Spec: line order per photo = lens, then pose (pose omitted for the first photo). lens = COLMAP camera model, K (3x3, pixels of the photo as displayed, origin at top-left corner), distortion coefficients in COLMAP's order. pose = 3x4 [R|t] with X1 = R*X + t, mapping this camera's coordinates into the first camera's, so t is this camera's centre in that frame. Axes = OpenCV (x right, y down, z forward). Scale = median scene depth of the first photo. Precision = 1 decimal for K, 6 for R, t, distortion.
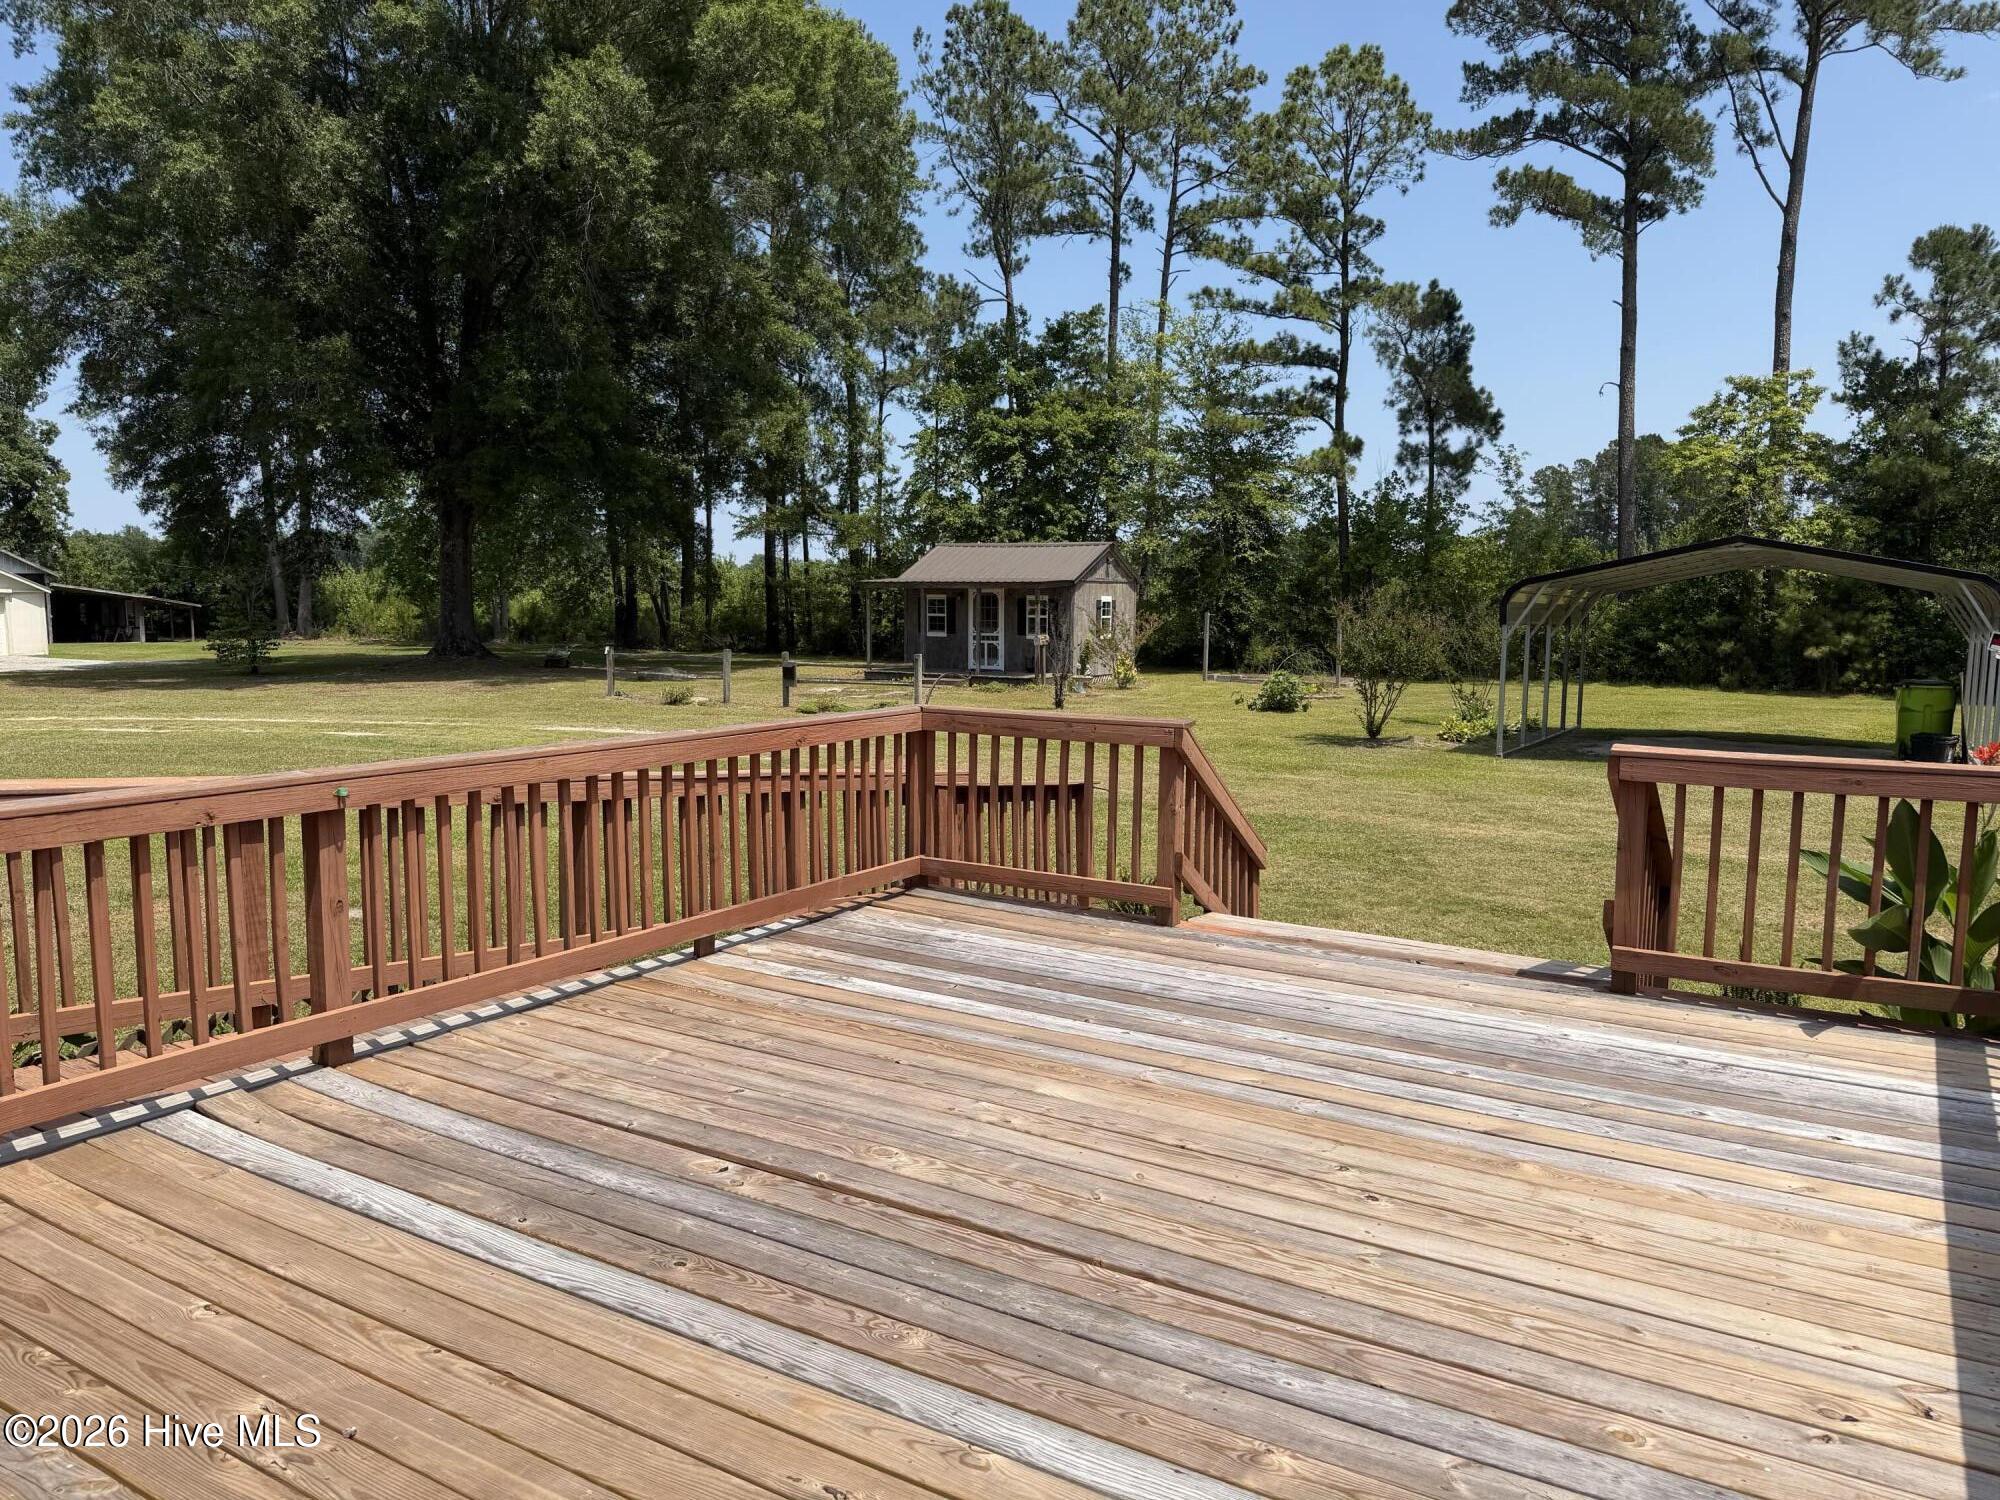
lens RADIAL K [[1414.5, 0, 994.9], [0, 1414.5, 757.0], [0, 0, 1]] dist [0.015149, -0.019303]
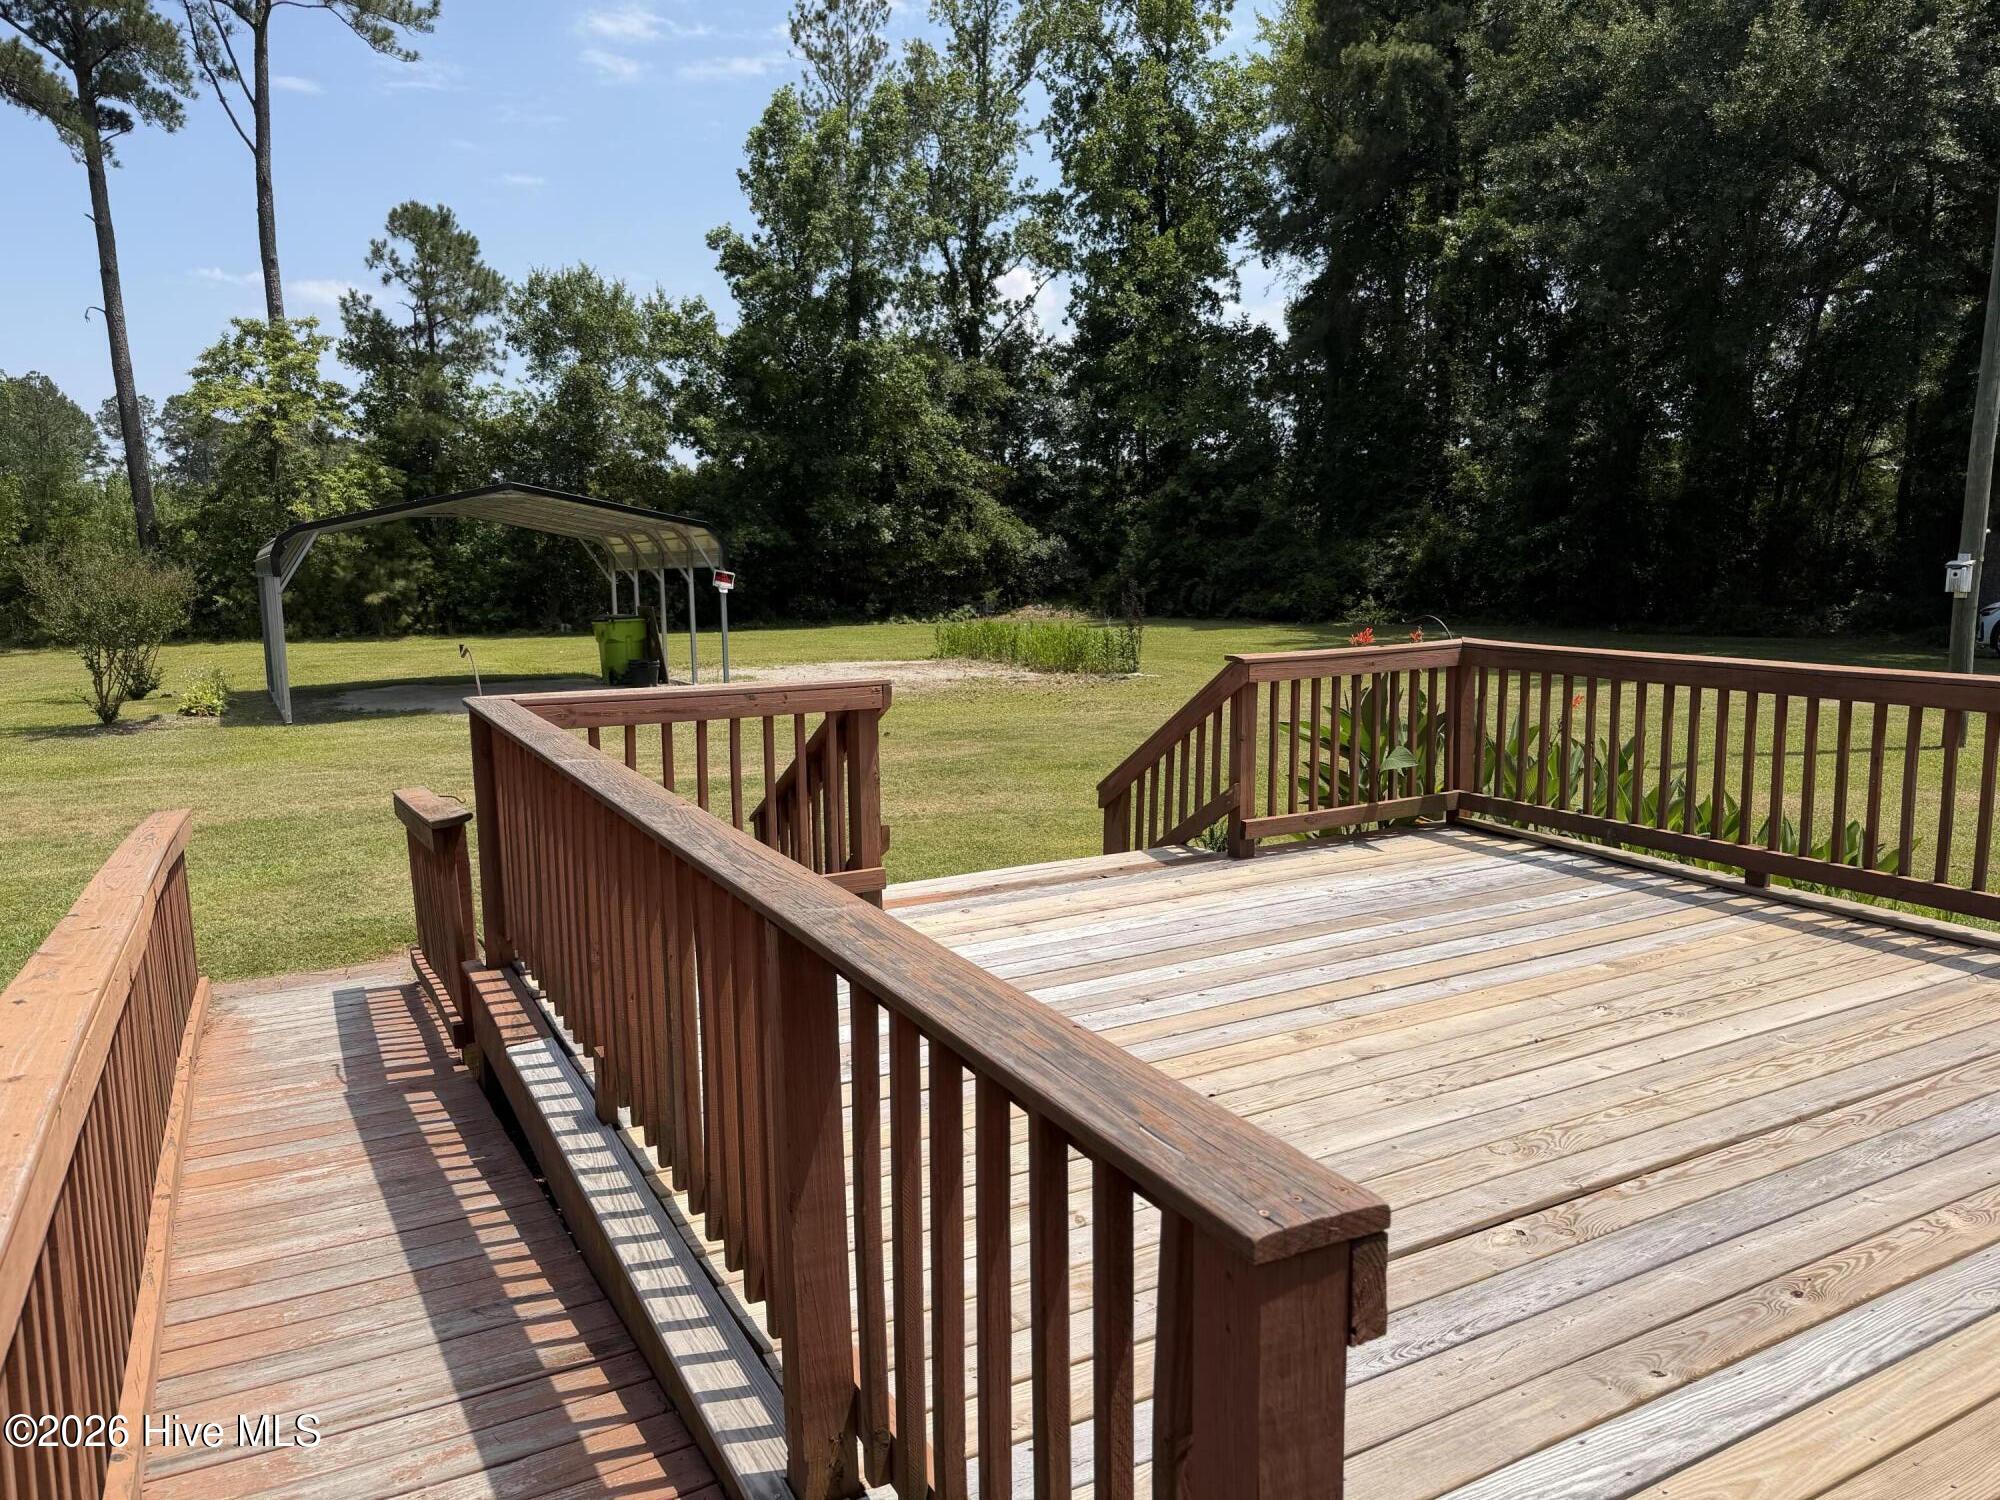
lens RADIAL K [[1414.5, 0, 994.9], [0, 1414.5, 757.0], [0, 0, 1]] dist [0.015149, -0.019303]
pose [[0.488668, -0.141563, 0.860908, -0.108516], [0.112832, 0.988716, 0.098534, -0.009843], [-0.865143, 0.048988, 0.499127, 0.091553]]
